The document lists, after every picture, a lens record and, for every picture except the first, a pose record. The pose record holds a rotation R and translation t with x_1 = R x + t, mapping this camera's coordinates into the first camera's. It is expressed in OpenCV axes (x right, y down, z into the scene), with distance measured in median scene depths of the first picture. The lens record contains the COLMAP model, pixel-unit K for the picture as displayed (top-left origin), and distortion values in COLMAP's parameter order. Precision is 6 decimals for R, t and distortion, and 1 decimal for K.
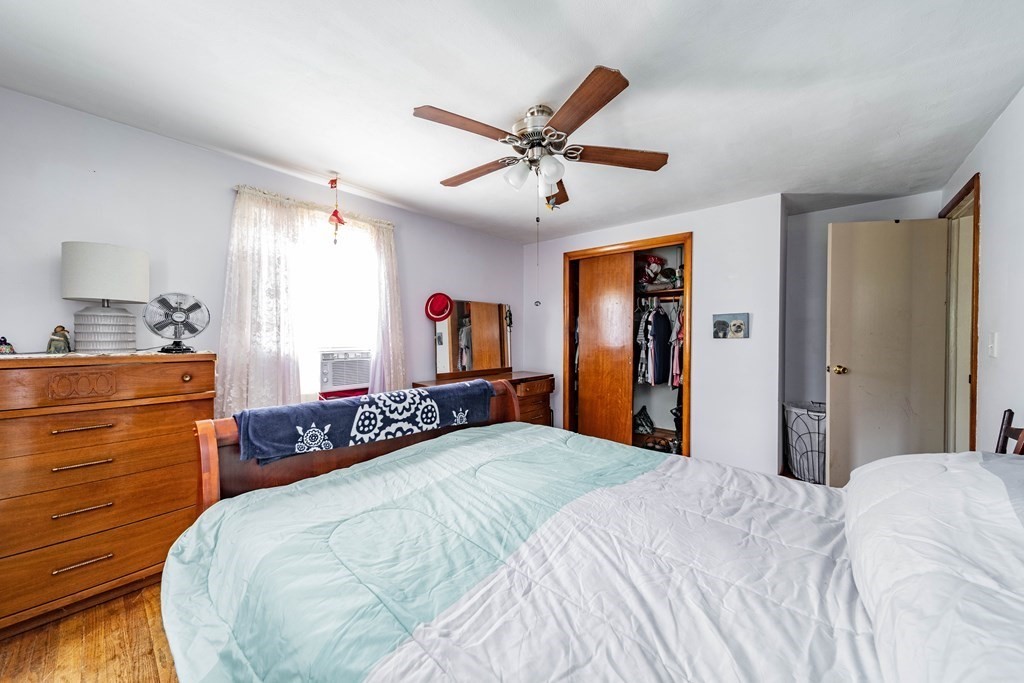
lens RADIAL K [[368.0, 0, 512.0], [0, 368.0, 341.5], [0, 0, 1]] dist [-0.000636, -0.000090]
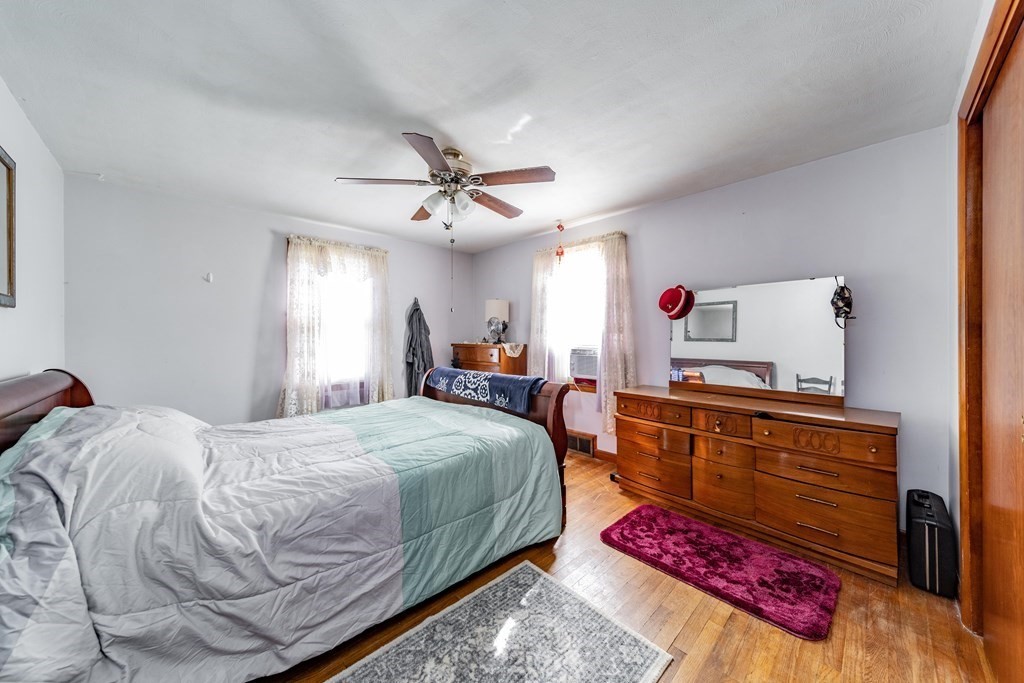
lens RADIAL K [[358.0, 0, 505.6], [0, 358.0, 338.1], [0, 0, 1]] dist [0.006628, 0.000021]
pose [[-0.127208, 0.005466, -0.991861, 1.222050], [-0.008513, 0.999942, 0.006602, -0.020595], [0.991840, 0.009284, -0.127154, 1.328356]]
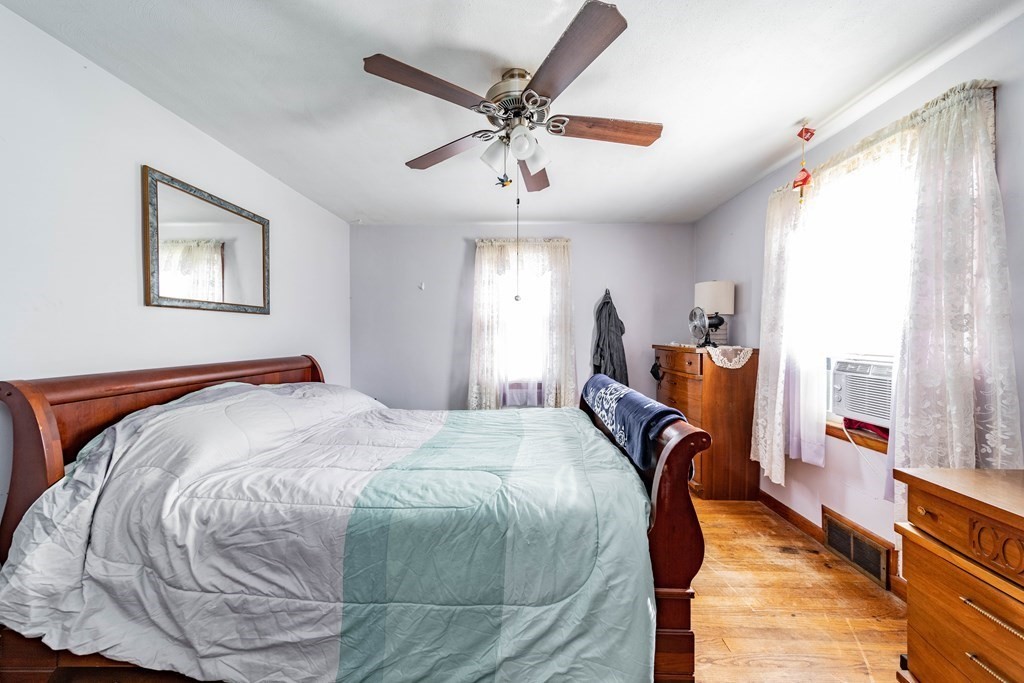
lens RADIAL K [[358.0, 0, 505.6], [0, 358.0, 338.1], [0, 0, 1]] dist [0.006628, 0.000021]
pose [[-0.785649, 0.003209, -0.618664, 0.620271], [-0.010649, 0.999768, 0.018710, -0.024968], [0.618580, 0.021288, -0.785433, 1.653608]]
